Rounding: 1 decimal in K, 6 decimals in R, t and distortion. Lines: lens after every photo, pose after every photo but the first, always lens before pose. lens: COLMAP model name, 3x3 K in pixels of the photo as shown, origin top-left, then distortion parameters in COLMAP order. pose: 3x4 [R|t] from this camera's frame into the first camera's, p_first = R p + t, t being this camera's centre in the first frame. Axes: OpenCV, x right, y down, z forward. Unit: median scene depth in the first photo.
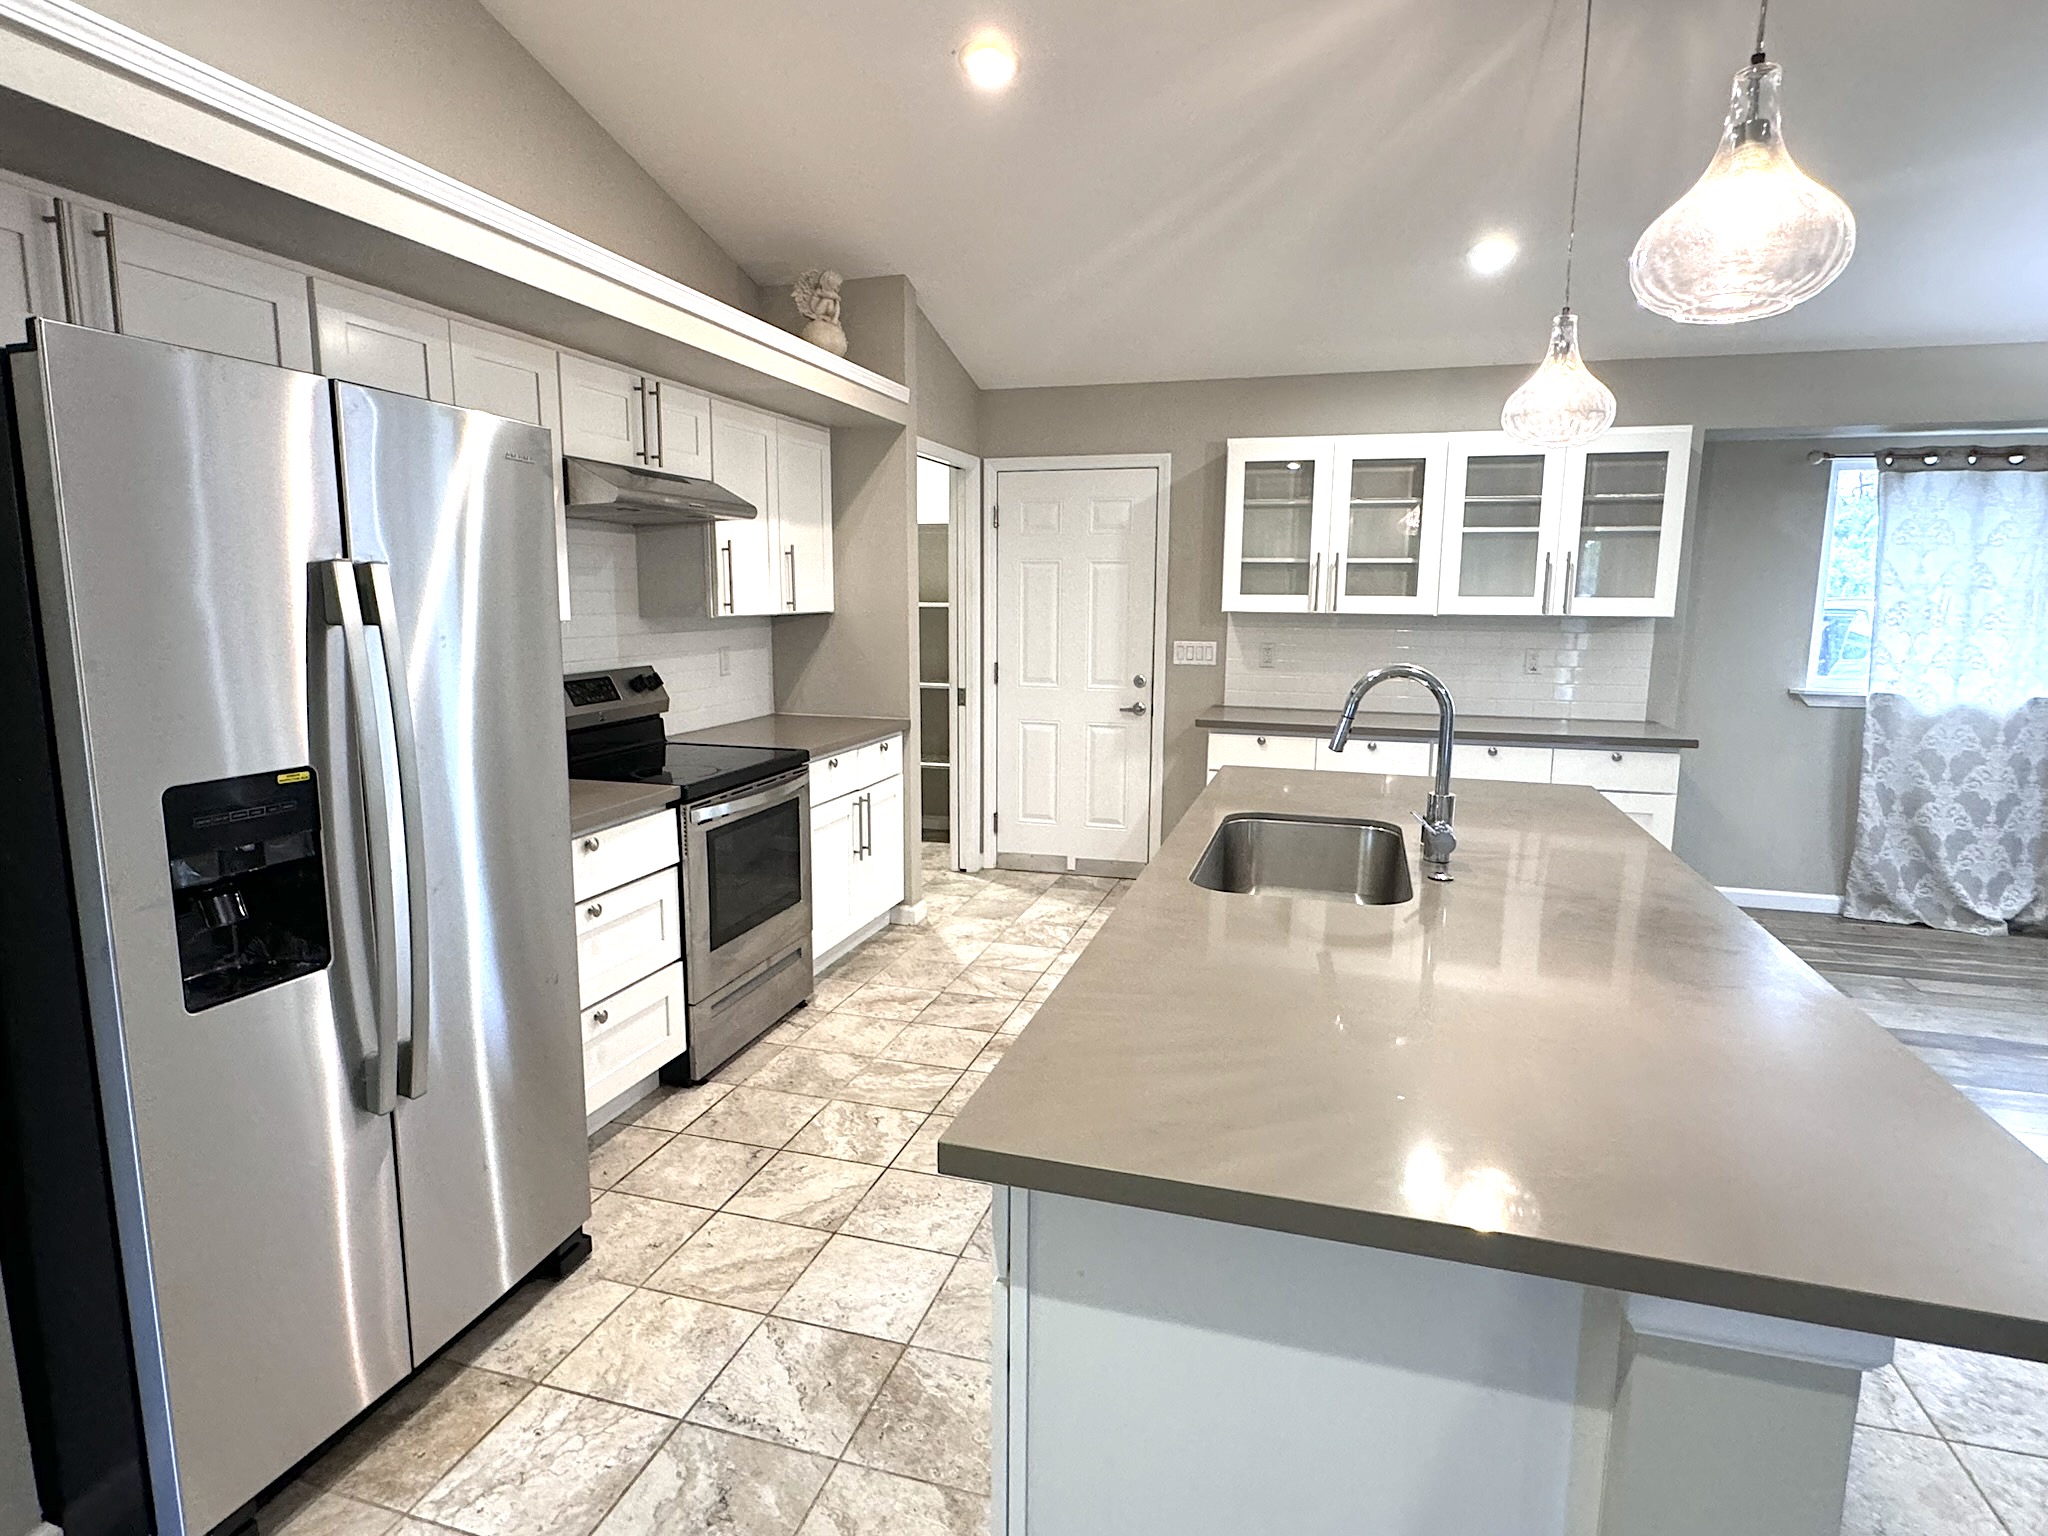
lens RADIAL K [[1080.8, 0, 1024.0], [0, 1080.8, 768.0], [0, 0, 1]] dist [0.000198, -0.000025]
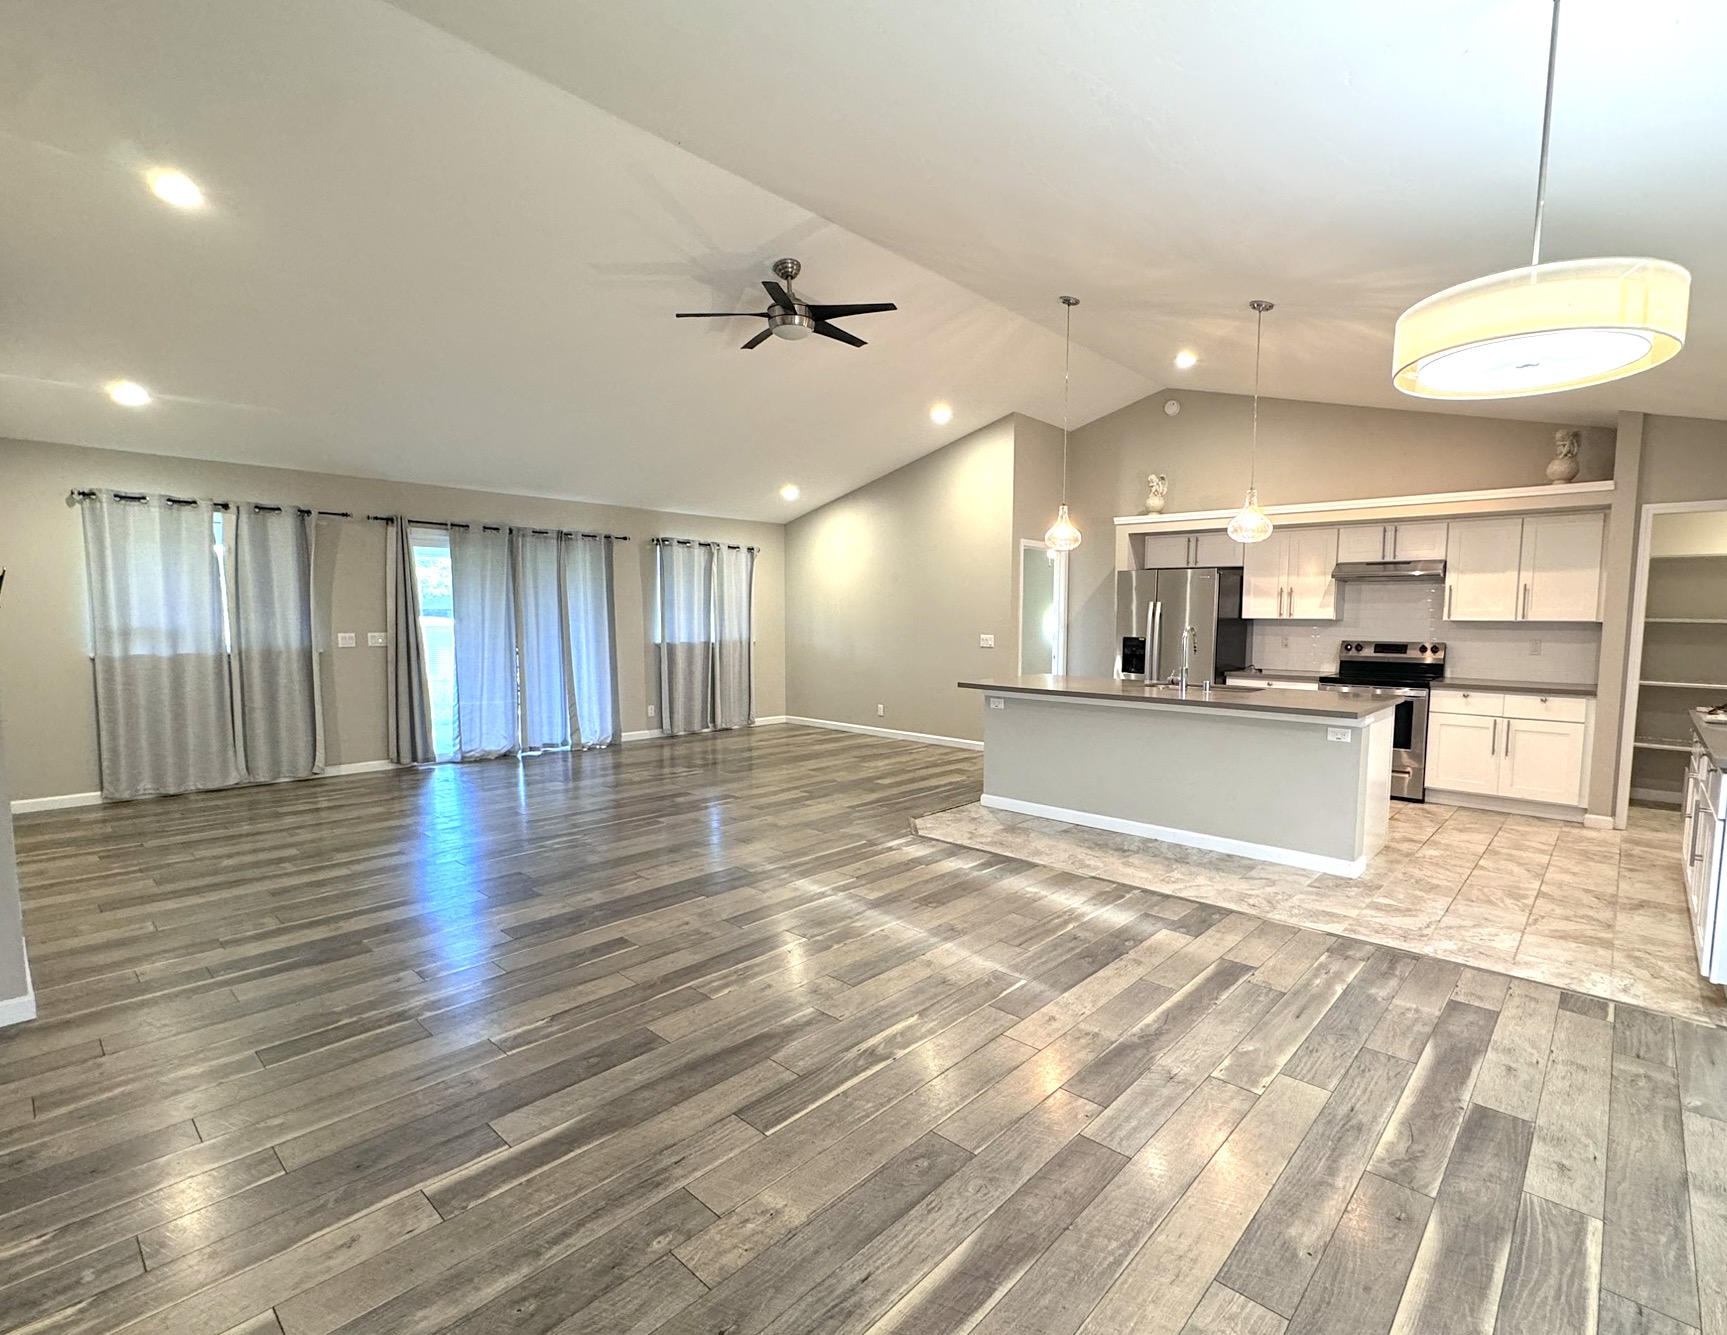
lens RADIAL K [[826.0, 0, 863.5], [0, 826.0, 667.5], [0, 0, 1]] dist [0.000188, 0.000029]
pose [[-0.446511, 0.060730, -0.892715, 1.761663], [-0.141355, 0.980378, 0.137395, -0.118083], [0.883542, 0.187538, -0.429165, 0.737808]]
